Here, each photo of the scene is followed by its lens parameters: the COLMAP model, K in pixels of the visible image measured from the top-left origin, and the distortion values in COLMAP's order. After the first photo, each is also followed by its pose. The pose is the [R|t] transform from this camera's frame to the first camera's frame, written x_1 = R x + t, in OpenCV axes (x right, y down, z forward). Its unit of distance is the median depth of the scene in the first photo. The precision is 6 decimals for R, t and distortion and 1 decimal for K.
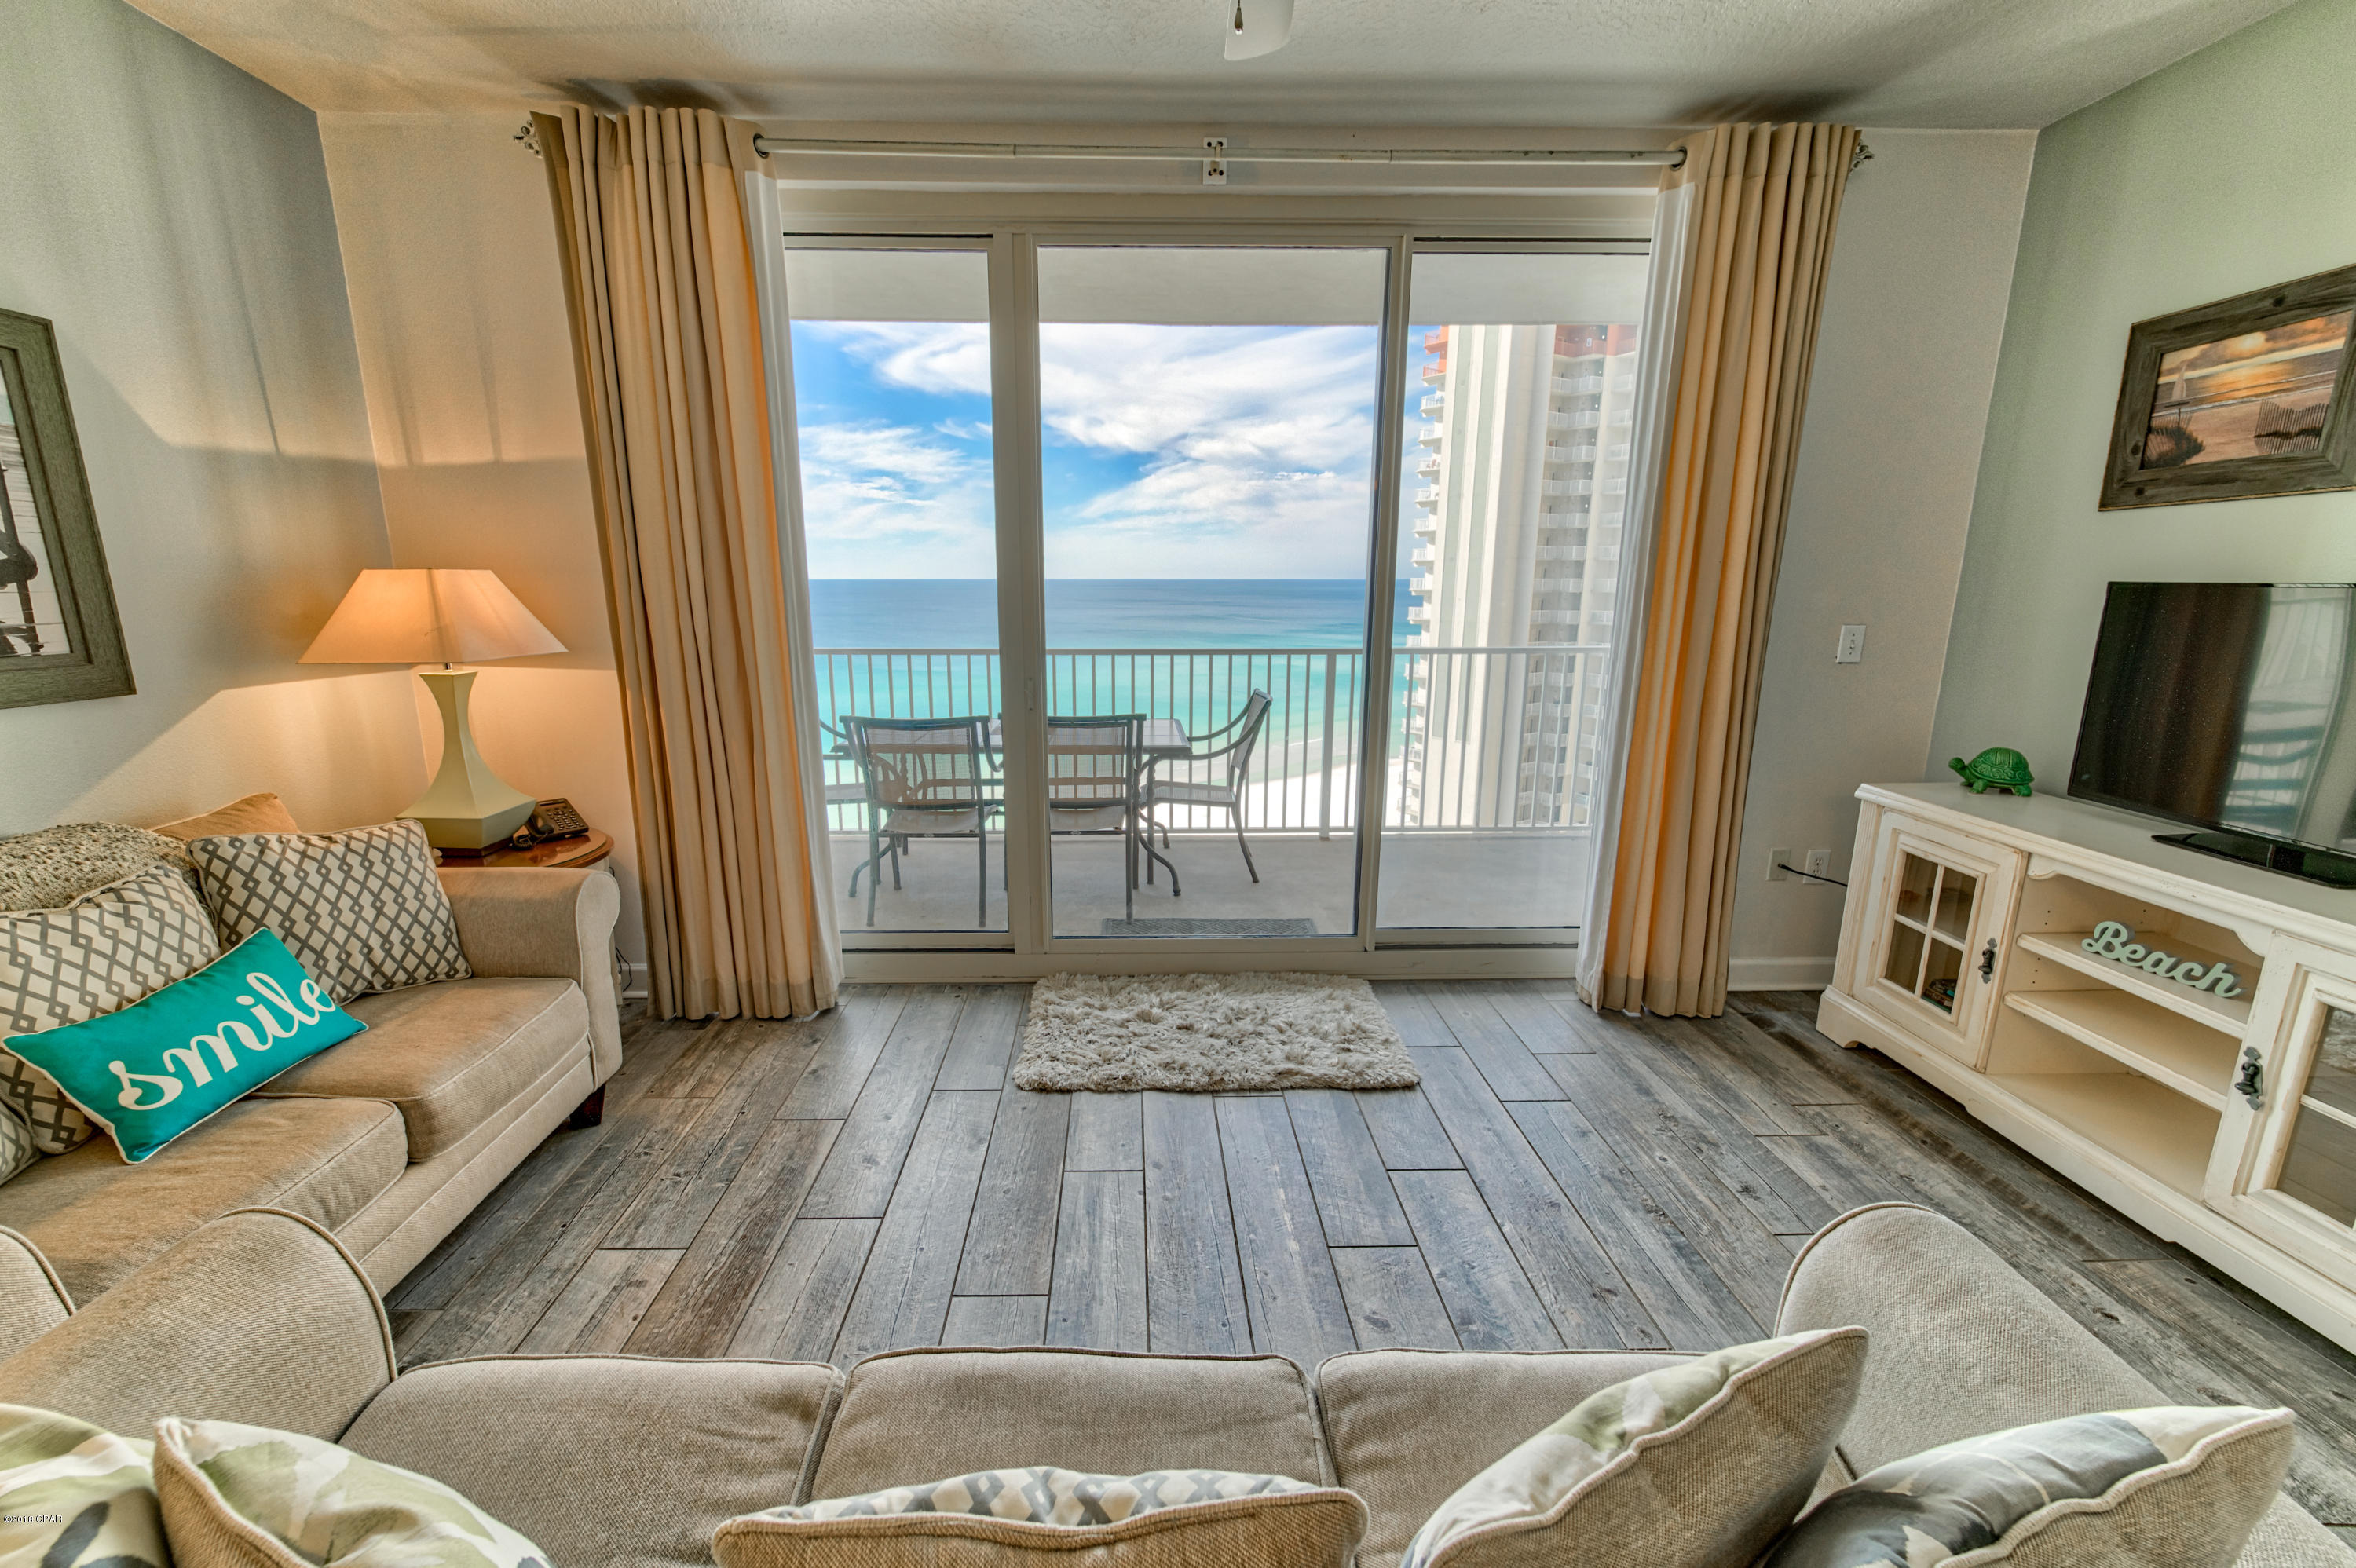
lens RADIAL K [[968.8, 0, 1149.2], [0, 968.8, 792.7], [0, 0, 1]] dist [0.001236, -0.000510]
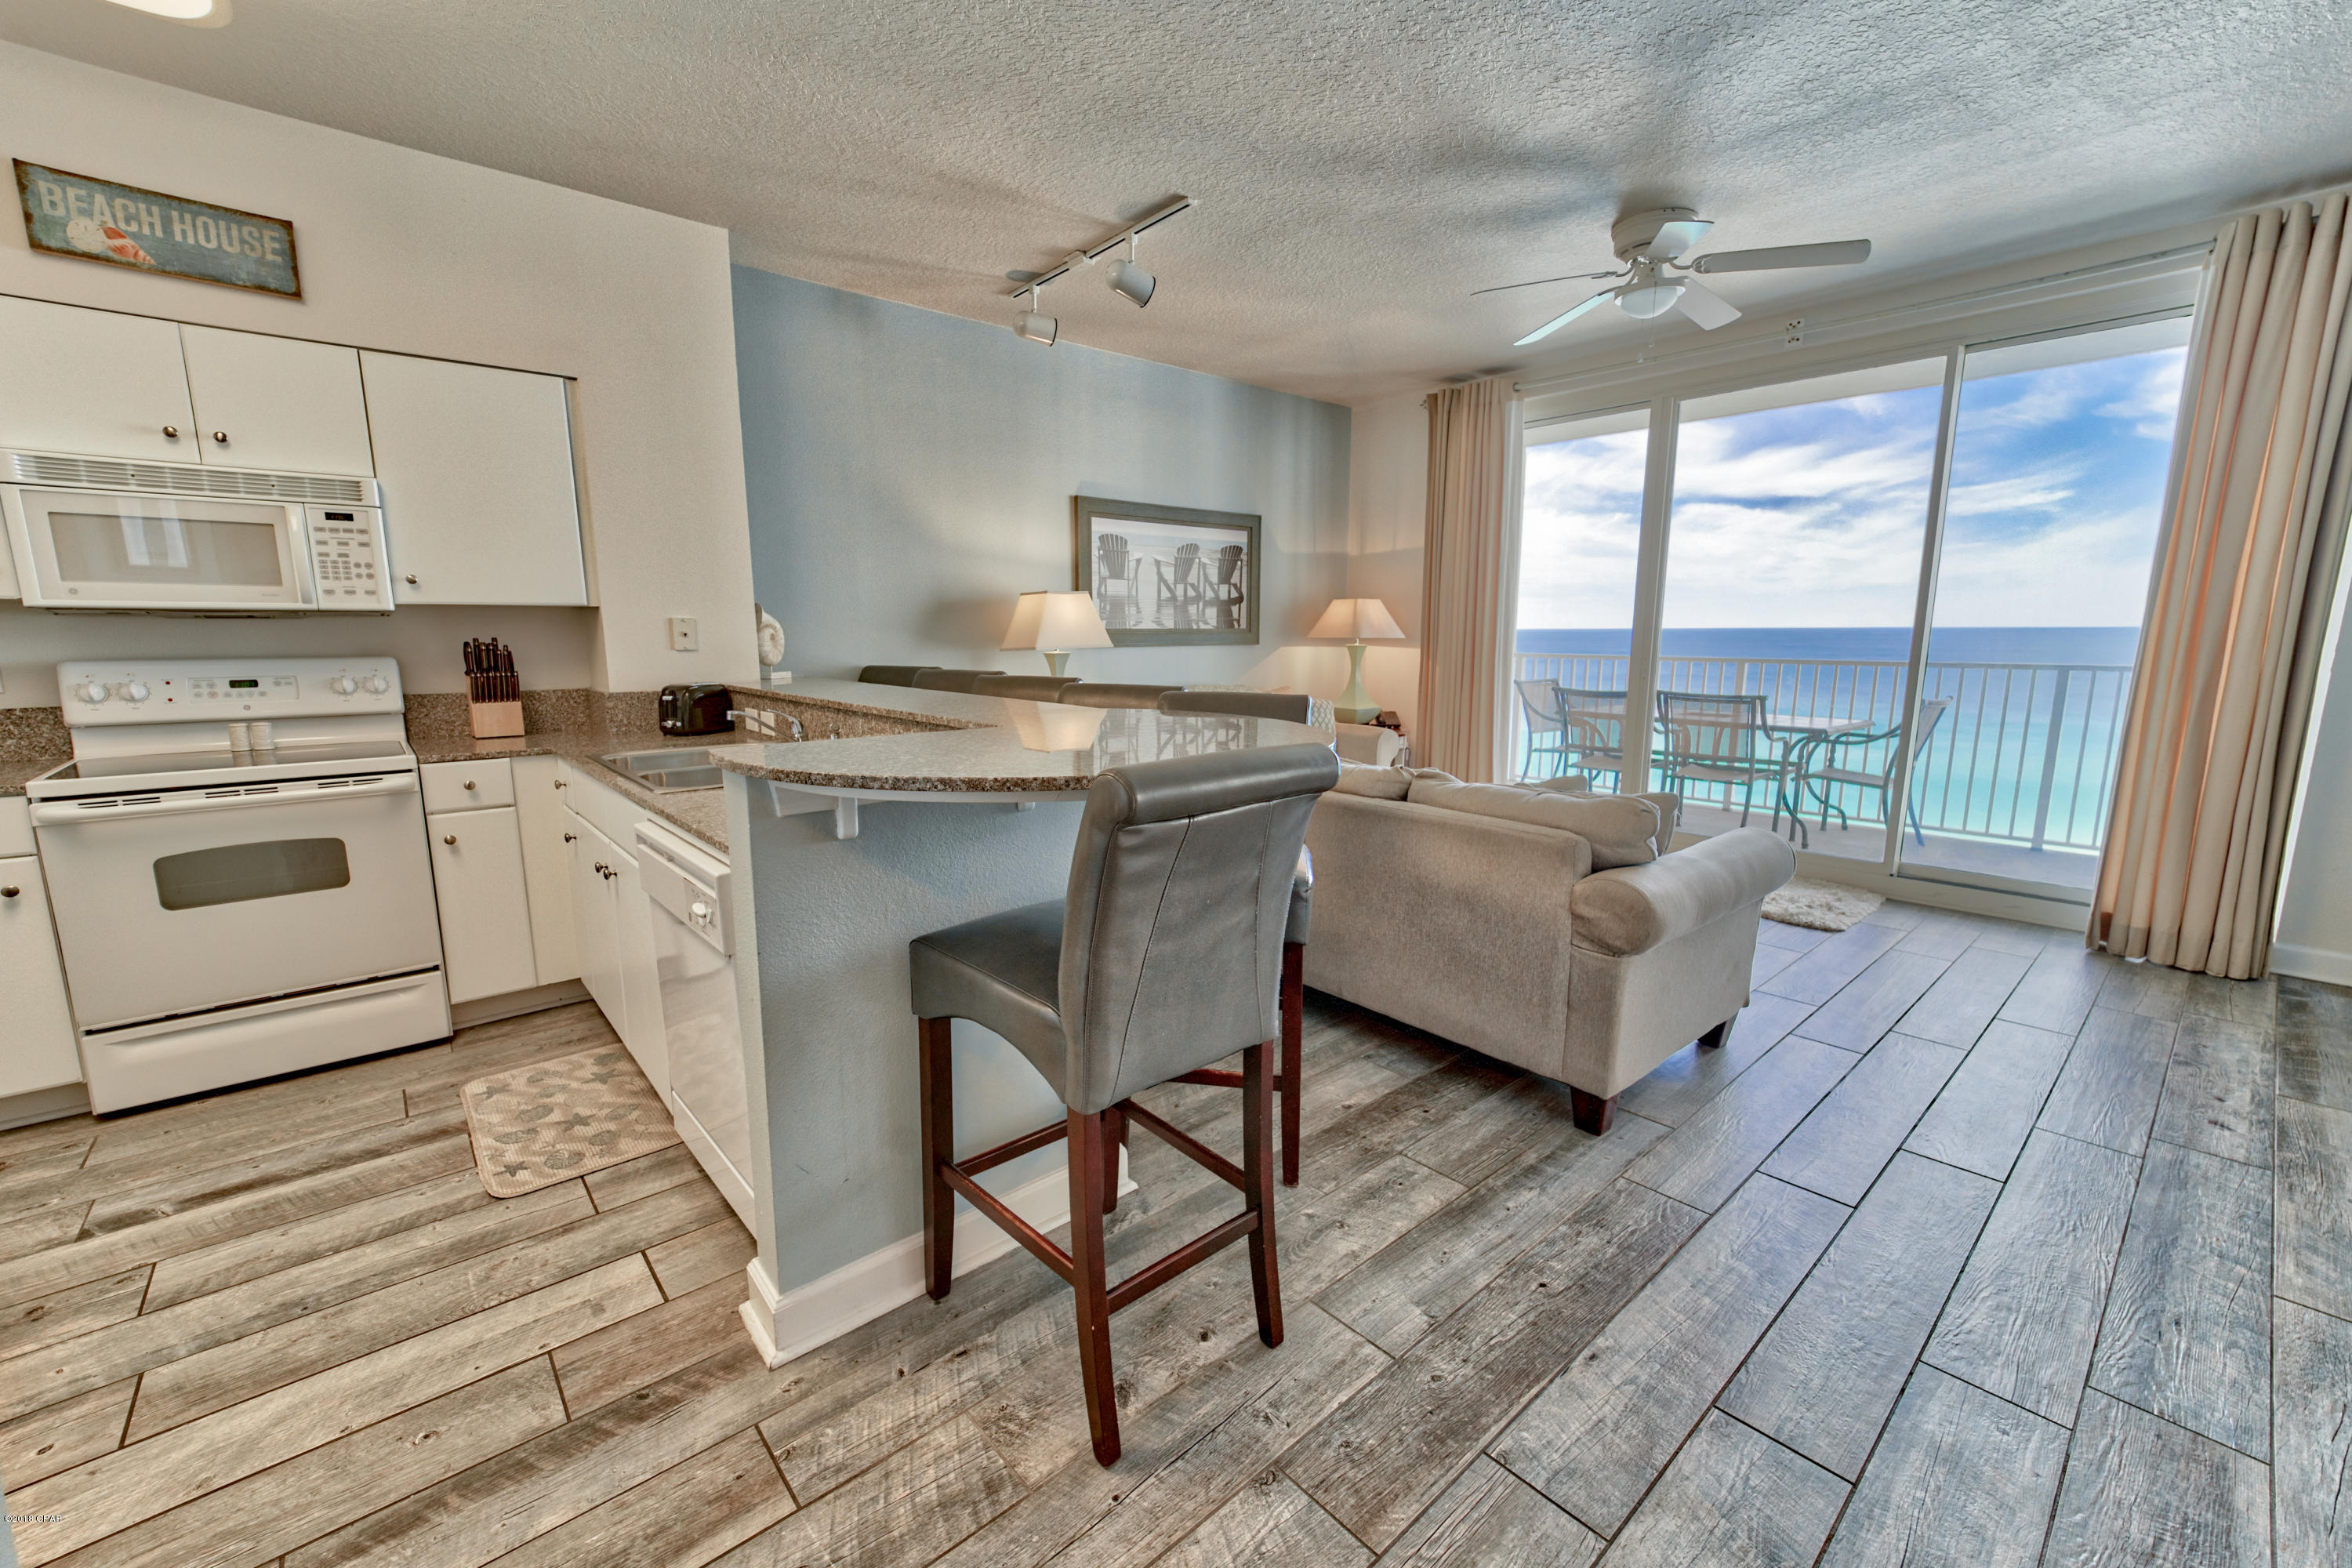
lens RADIAL K [[942.4, 0, 1160.2], [0, 942.4, 784.7], [0, 0, 1]] dist [0.006443, -0.000949]
pose [[0.636259, 0.125200, -0.761249, 0.706844], [-0.165379, 0.985940, 0.023929, 0.223470], [0.753541, 0.110670, 0.648018, -0.739184]]
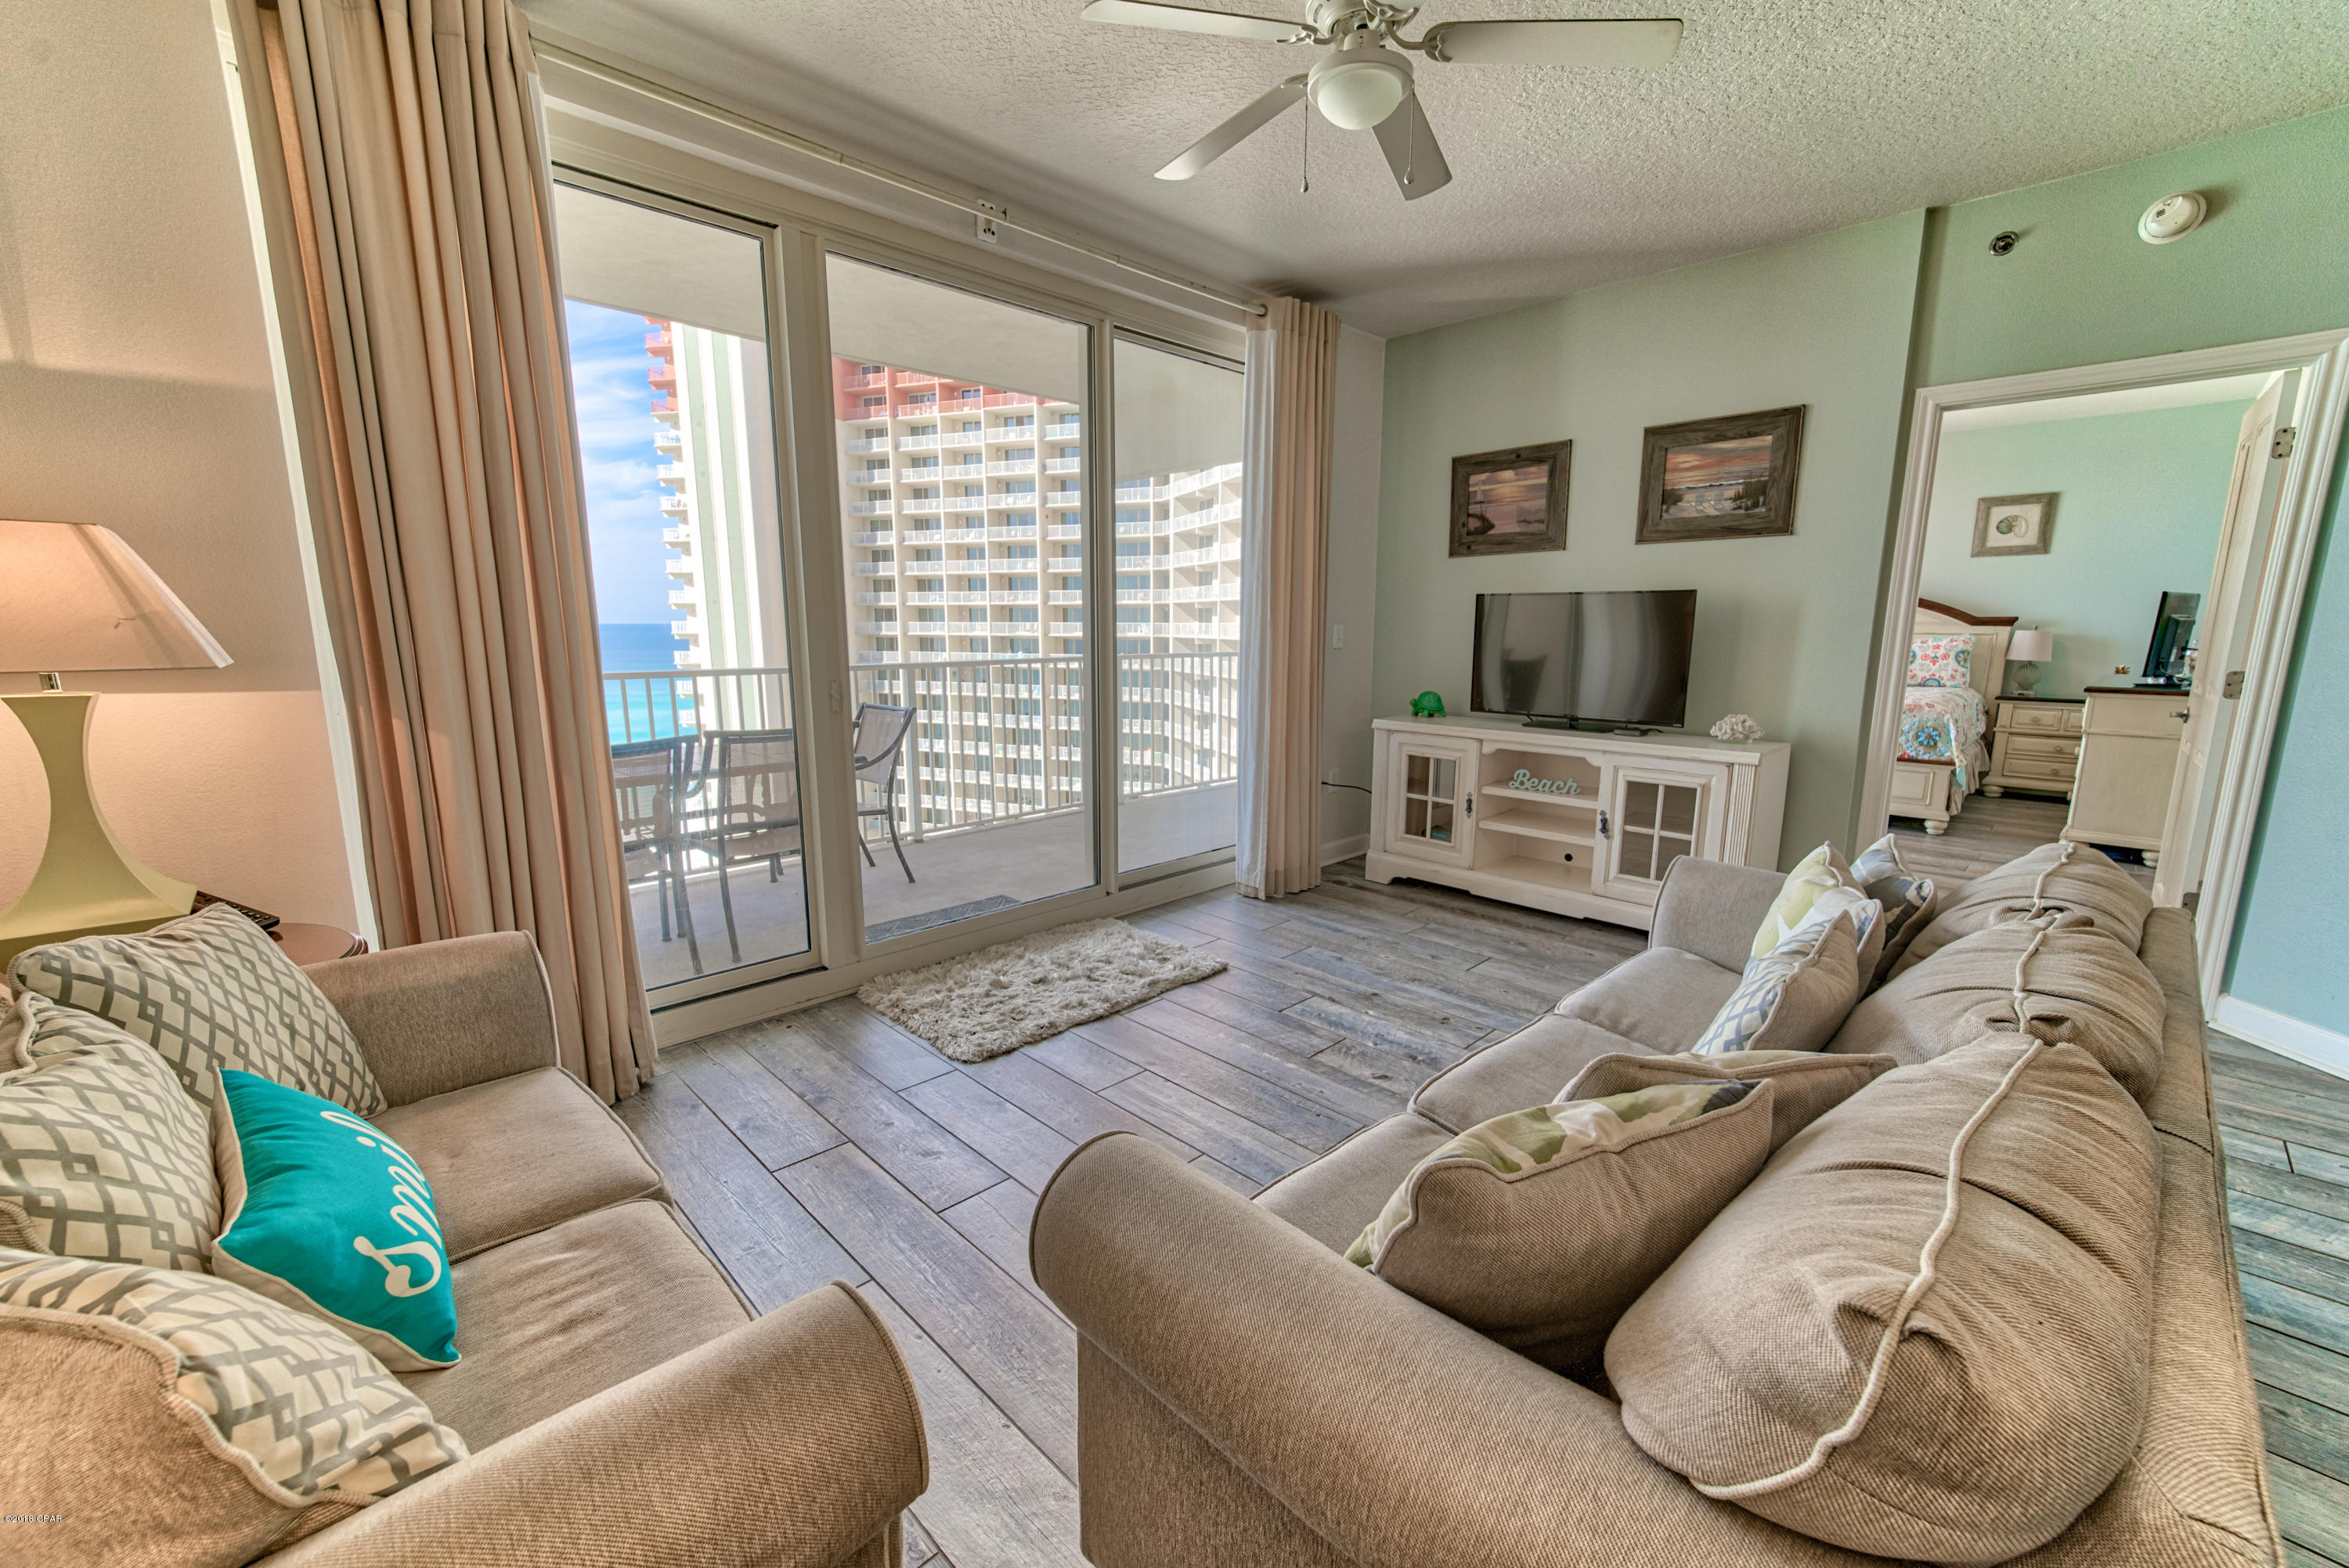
lens RADIAL K [[941.1, 0, 1170.9], [0, 941.1, 789.6], [0, 0, 1]] dist [0.006443, -0.000949]
pose [[0.724489, -0.120776, 0.678623, -0.638639], [0.149267, 0.988658, 0.016599, 0.032126], [-0.672931, 0.089270, 0.734299, 0.091155]]
